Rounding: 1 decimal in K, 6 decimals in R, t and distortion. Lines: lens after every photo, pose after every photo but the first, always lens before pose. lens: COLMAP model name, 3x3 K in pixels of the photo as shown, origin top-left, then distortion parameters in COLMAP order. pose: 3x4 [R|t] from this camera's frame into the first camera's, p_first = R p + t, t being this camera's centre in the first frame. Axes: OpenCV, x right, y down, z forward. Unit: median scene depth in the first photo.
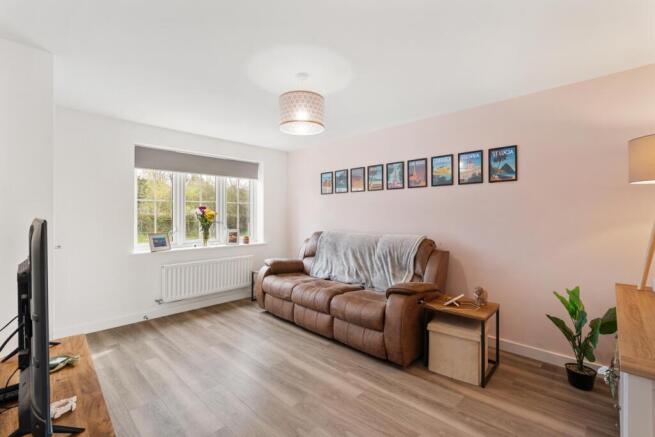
lens RADIAL K [[291.2, 0, 323.6], [0, 291.2, 214.1], [0, 0, 1]] dist [-0.002186, -0.000276]
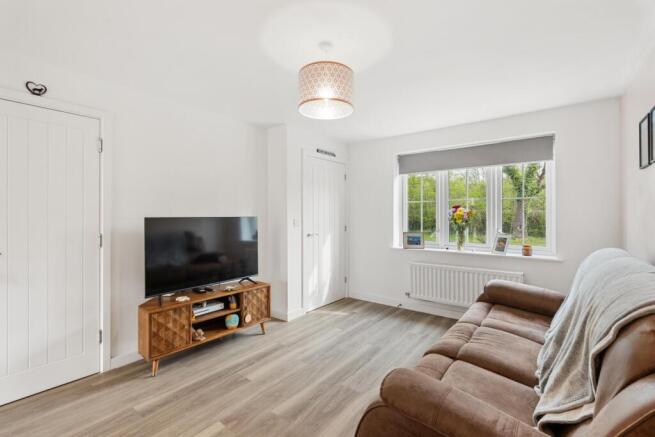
lens RADIAL K [[291.2, 0, 333.2], [0, 291.2, 217.0], [0, 0, 1]] dist [-0.002186, -0.000276]
pose [[0.131078, 0.005113, -0.991359, 0.503103], [0.003759, 0.999977, 0.005655, 0.003844], [0.991365, -0.004468, 0.131055, 0.620721]]
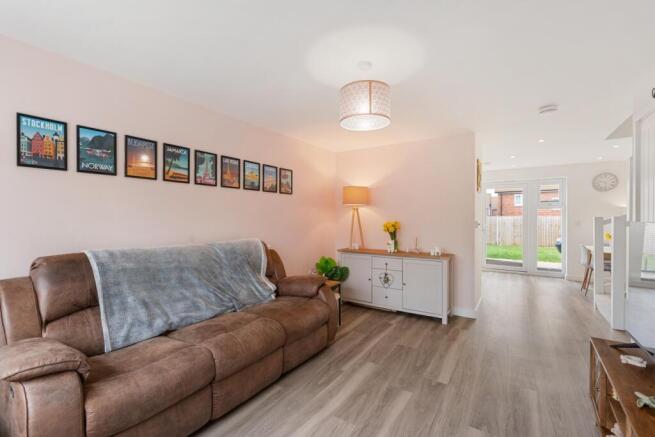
lens RADIAL K [[291.2, 0, 326.7], [0, 291.2, 218.7], [0, 0, 1]] dist [-0.002186, -0.000276]
pose [[-0.190934, -0.003187, 0.981598, -0.643975], [-0.006204, 0.999979, 0.002039, 0.002966], [-0.981583, -0.005700, -0.190950, 0.877619]]
